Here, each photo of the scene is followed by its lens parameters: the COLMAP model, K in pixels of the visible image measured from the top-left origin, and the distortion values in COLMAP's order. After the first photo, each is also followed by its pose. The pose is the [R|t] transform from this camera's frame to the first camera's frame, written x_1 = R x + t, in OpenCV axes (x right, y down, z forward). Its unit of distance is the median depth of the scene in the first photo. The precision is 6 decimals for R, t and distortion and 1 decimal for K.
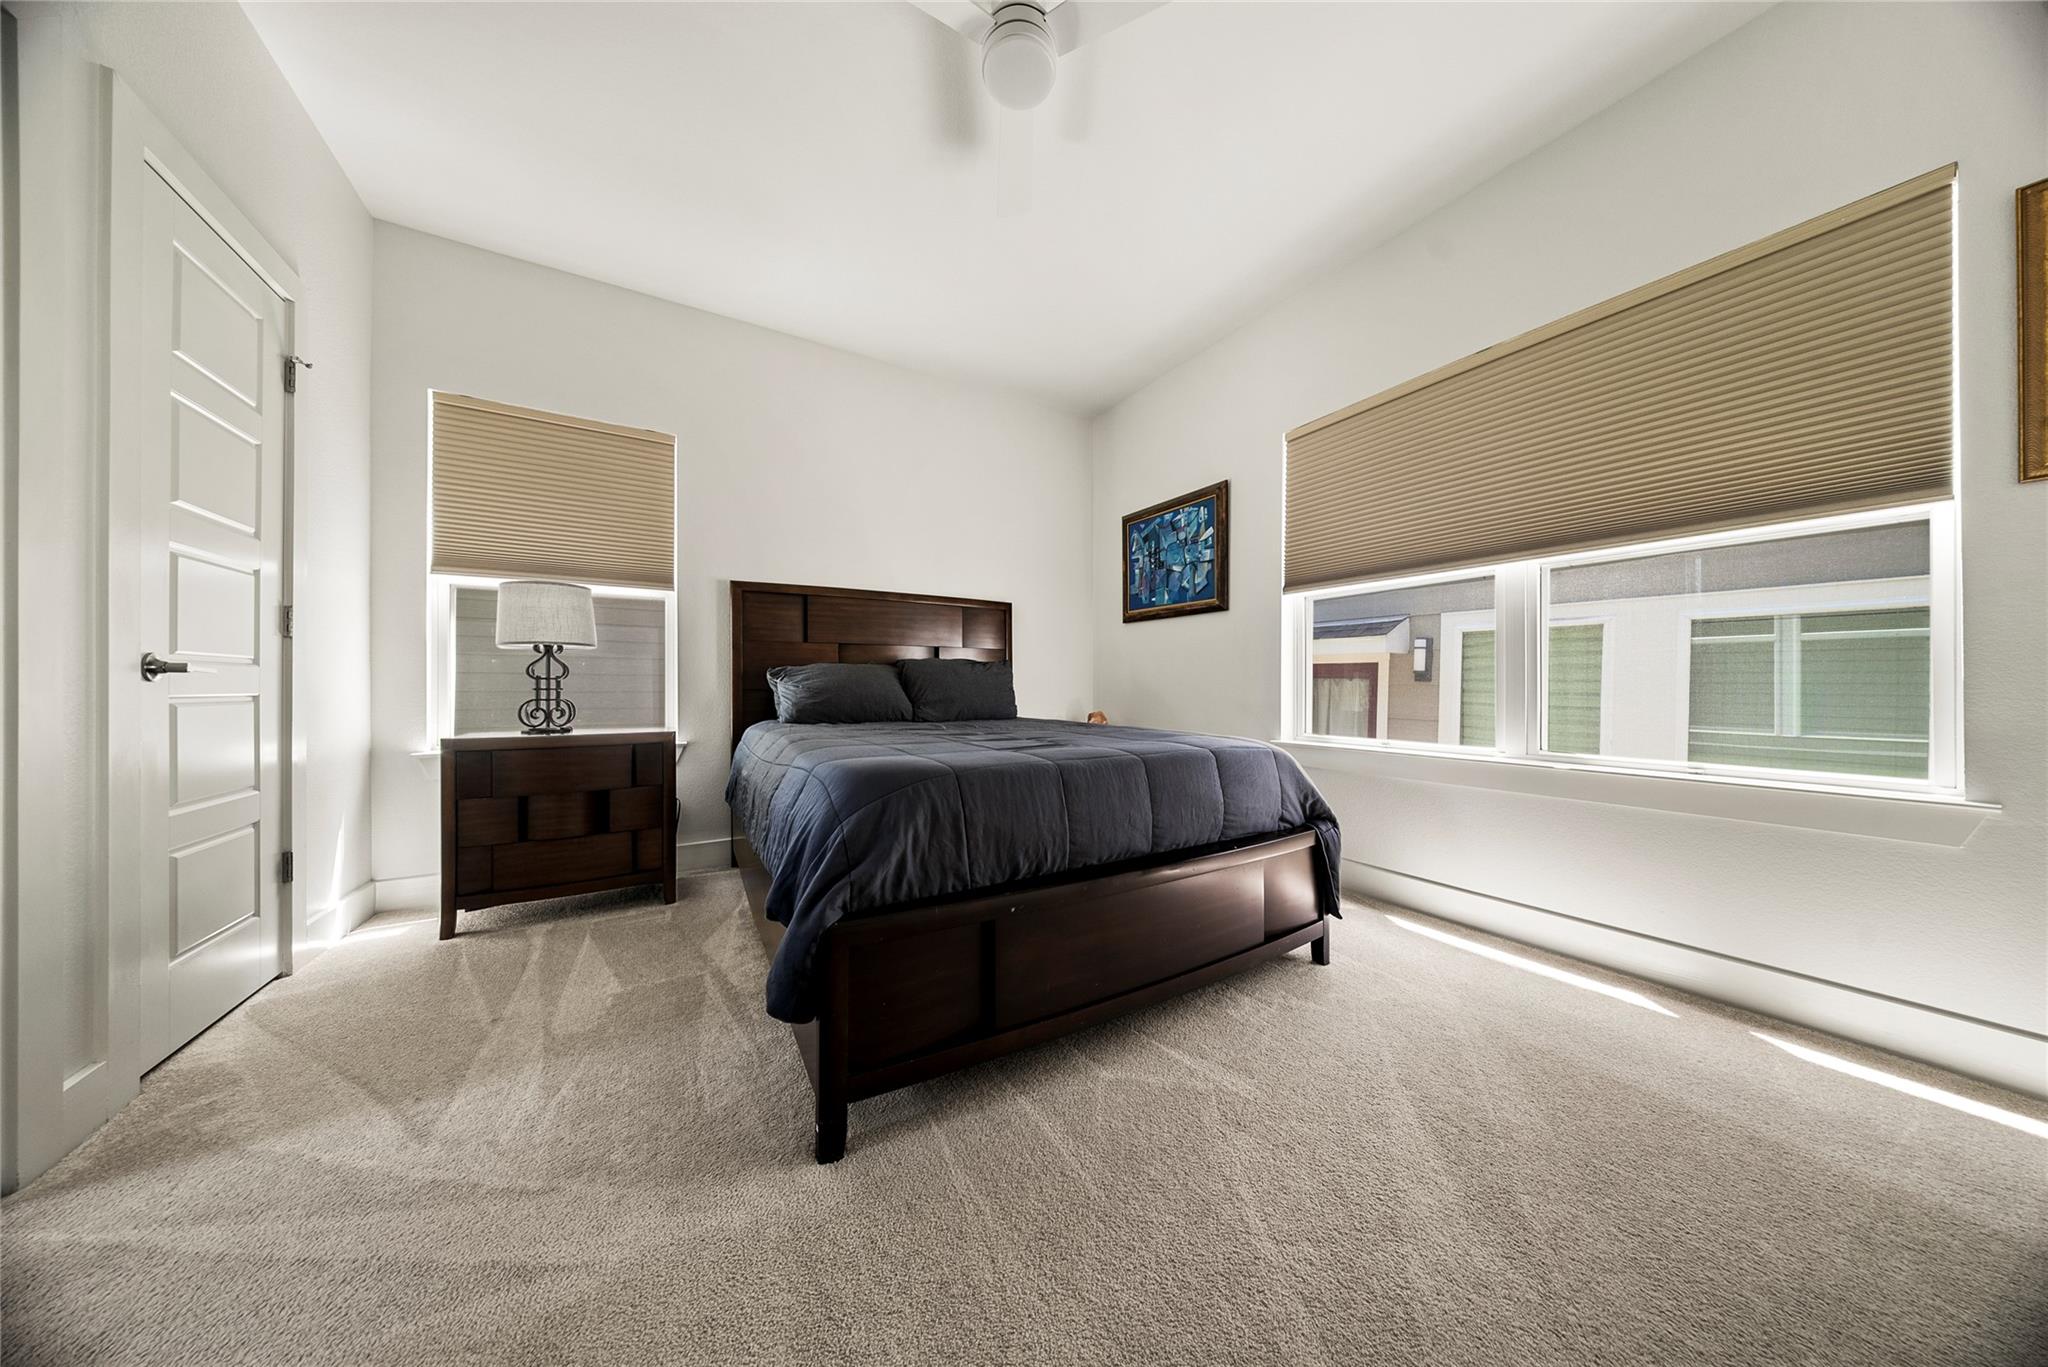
lens RADIAL K [[607.5, 0, 1017.6], [0, 607.5, 685.3], [0, 0, 1]] dist [-0.000542, -0.000970]
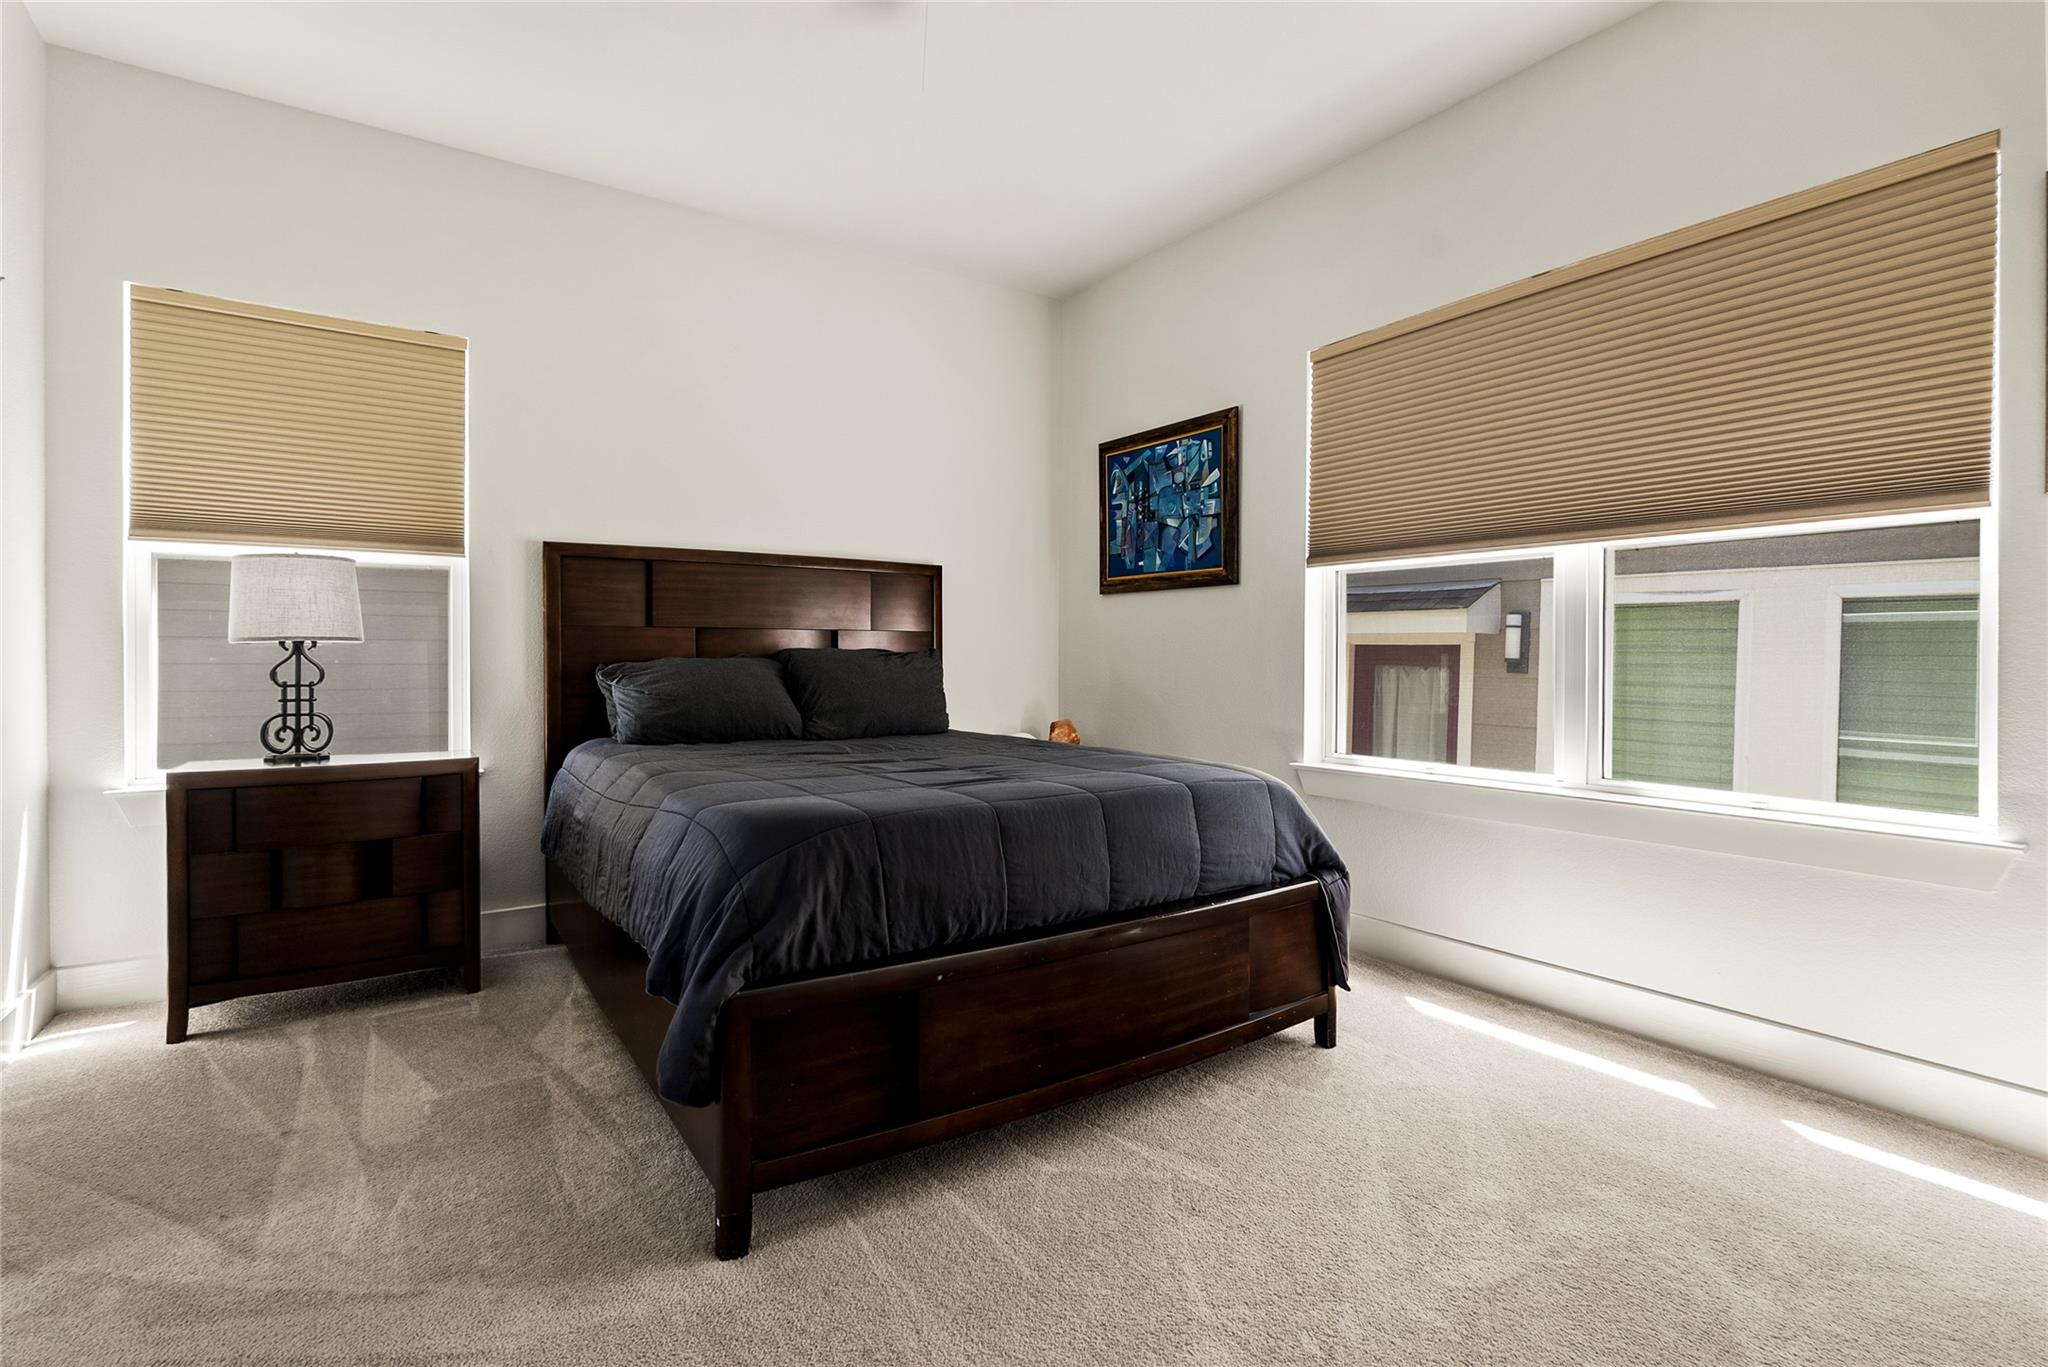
lens RADIAL K [[963.4, 0, 1023.1], [0, 963.4, 669.4], [0, 0, 1]] dist [-0.008927, 0.004214]
pose [[0.997265, 0.003462, 0.073822, 0.004869], [-0.004191, 0.999944, 0.009716, -0.056707], [-0.073784, -0.009999, 0.997224, -0.255425]]
